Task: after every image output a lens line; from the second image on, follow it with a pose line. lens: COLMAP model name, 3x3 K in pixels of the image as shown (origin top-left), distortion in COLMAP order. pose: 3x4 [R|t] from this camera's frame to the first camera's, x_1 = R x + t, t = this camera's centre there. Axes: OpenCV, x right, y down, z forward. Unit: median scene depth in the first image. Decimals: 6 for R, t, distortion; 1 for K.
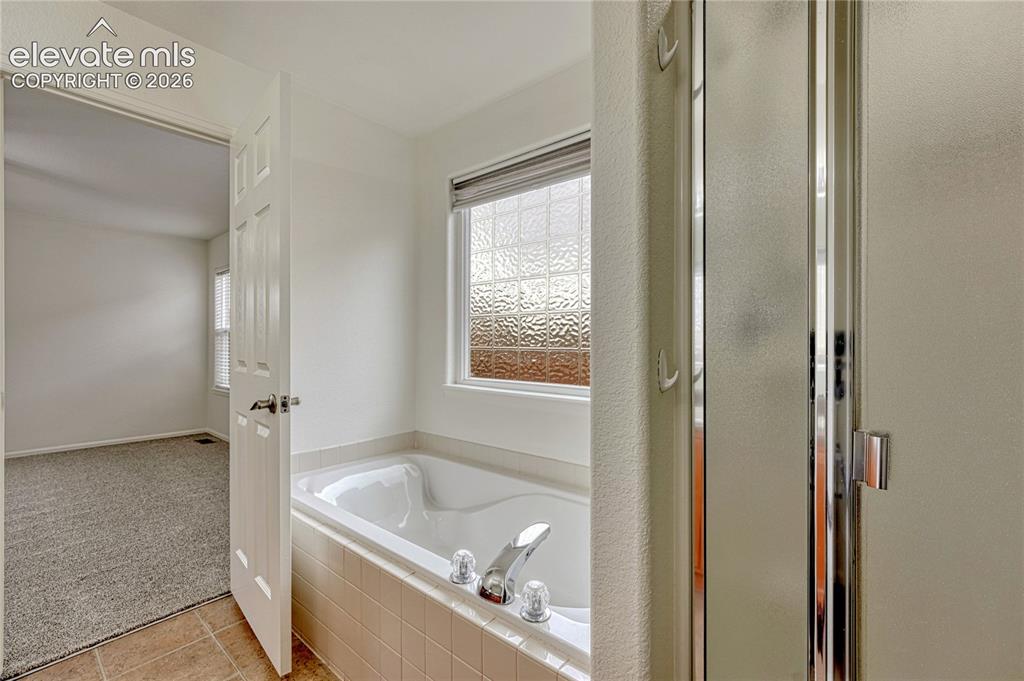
lens RADIAL K [[435.9, 0, 512.0], [0, 435.9, 340.5], [0, 0, 1]] dist [-0.000665, -0.000261]
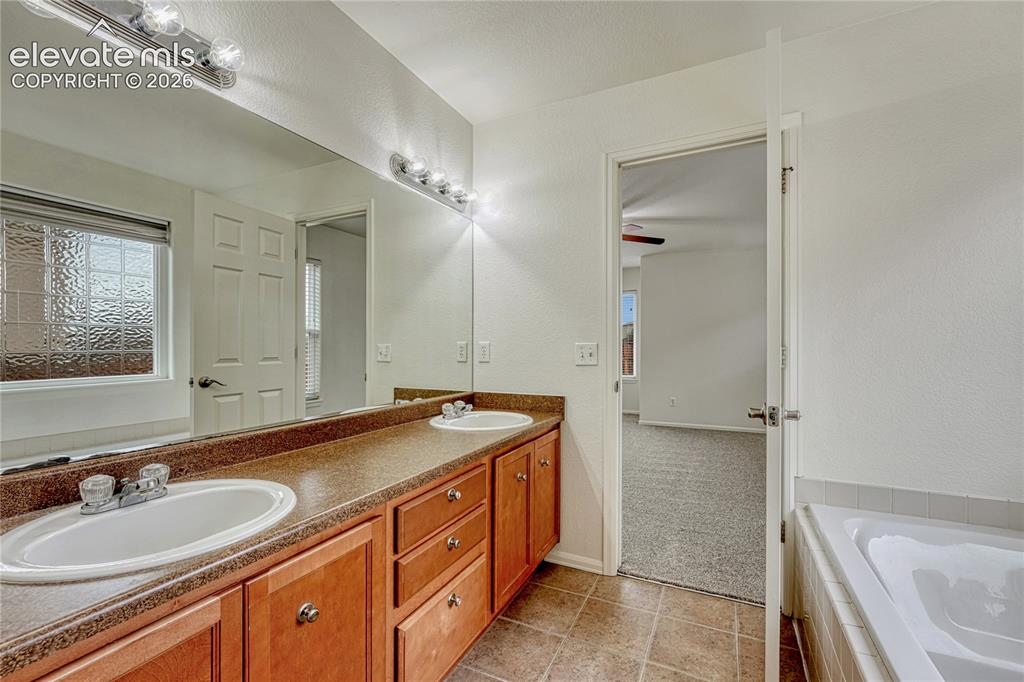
lens RADIAL K [[435.9, 0, 512.0], [0, 435.9, 341.0], [0, 0, 1]] dist [-0.000665, -0.000261]
pose [[0.244869, -0.010074, -0.969504, 0.172272], [0.005782, 0.999943, -0.008930, 0.001346], [0.969539, -0.003419, 0.244913, 0.257303]]
